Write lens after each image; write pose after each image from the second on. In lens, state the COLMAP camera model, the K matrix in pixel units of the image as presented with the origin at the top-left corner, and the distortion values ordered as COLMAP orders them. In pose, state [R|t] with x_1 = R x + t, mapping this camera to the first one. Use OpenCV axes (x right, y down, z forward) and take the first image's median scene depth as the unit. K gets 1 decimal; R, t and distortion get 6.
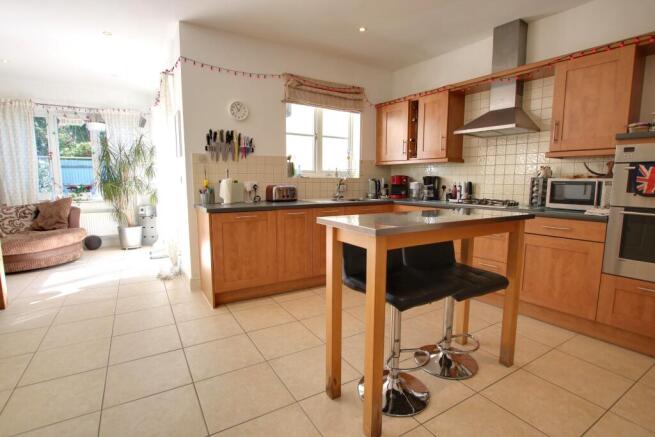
lens RADIAL K [[319.6, 0, 325.3], [0, 319.6, 218.8], [0, 0, 1]] dist [-0.029121, 0.001203]
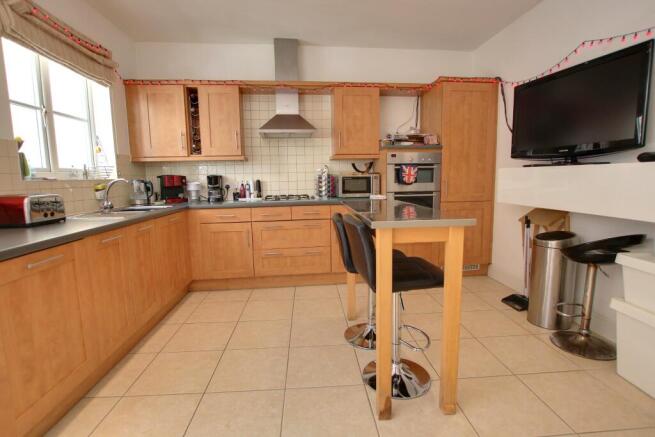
lens RADIAL K [[319.6, 0, 325.3], [0, 319.6, 218.8], [0, 0, 1]] dist [-0.029121, 0.001203]
pose [[0.460214, -0.126173, 0.878797, -0.354166], [0.127927, 0.988944, 0.074994, -0.039616], [-0.878543, 0.077908, 0.471267, 0.313127]]
